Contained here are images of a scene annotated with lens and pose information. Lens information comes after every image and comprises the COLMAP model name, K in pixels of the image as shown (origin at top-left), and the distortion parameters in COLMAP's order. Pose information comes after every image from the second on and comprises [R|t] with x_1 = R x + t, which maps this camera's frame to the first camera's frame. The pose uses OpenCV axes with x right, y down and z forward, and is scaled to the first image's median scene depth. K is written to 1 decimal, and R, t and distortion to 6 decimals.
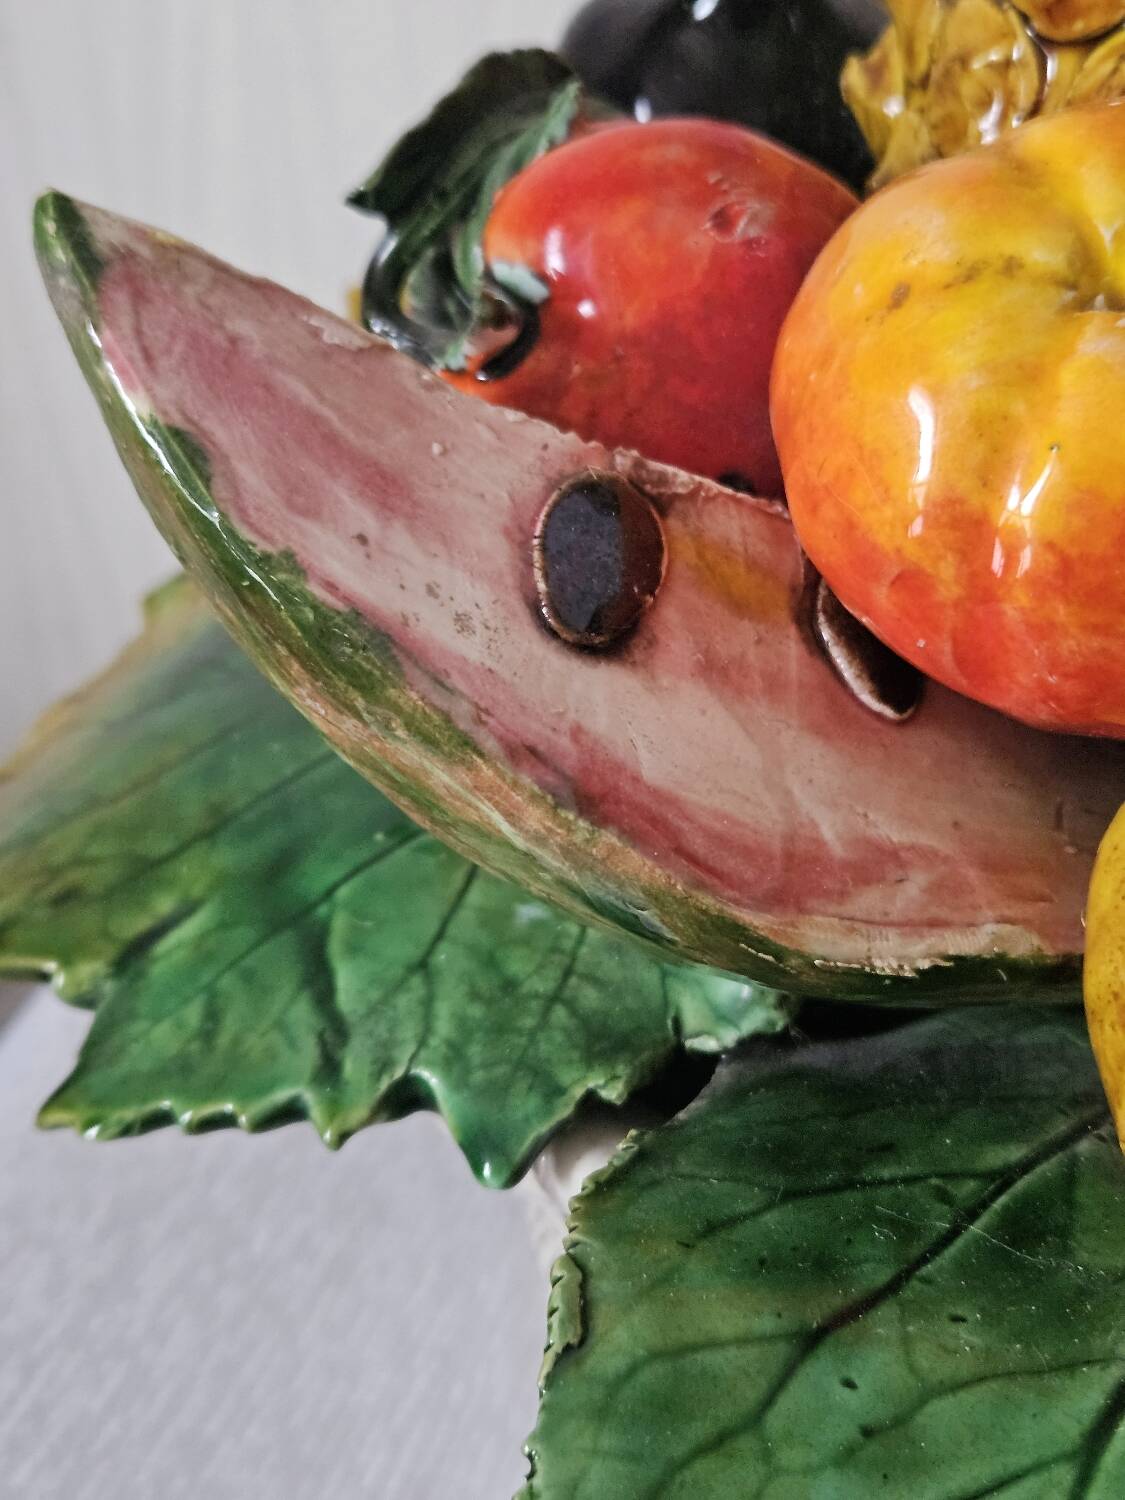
lens RADIAL K [[2027.1, 0, 566.6], [0, 2027.1, 666.0], [0, 0, 1]] dist [0.098010, -0.347761]
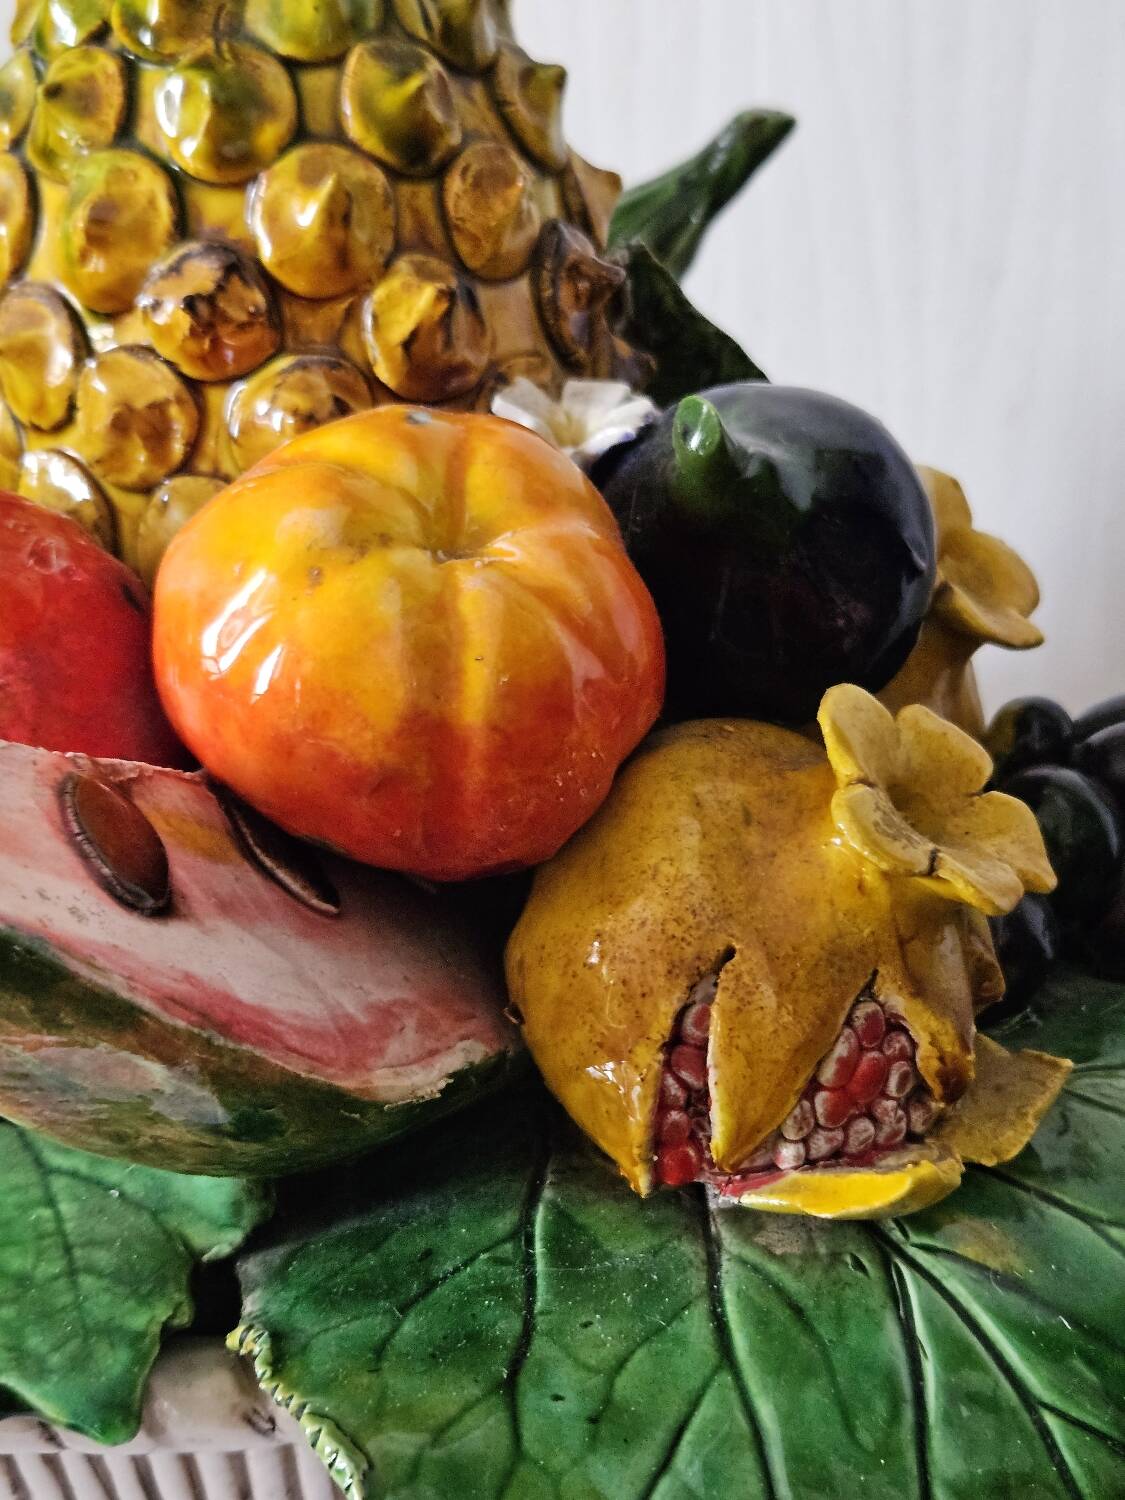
lens RADIAL K [[2027.1, 0, 566.6], [0, 2027.1, 666.0], [0, 0, 1]] dist [0.098010, -0.347761]
pose [[0.747307, -0.197288, 0.634516, -0.512922], [0.291552, 0.955433, -0.046308, -0.020168], [-0.597102, 0.219600, 0.771521, -0.073462]]
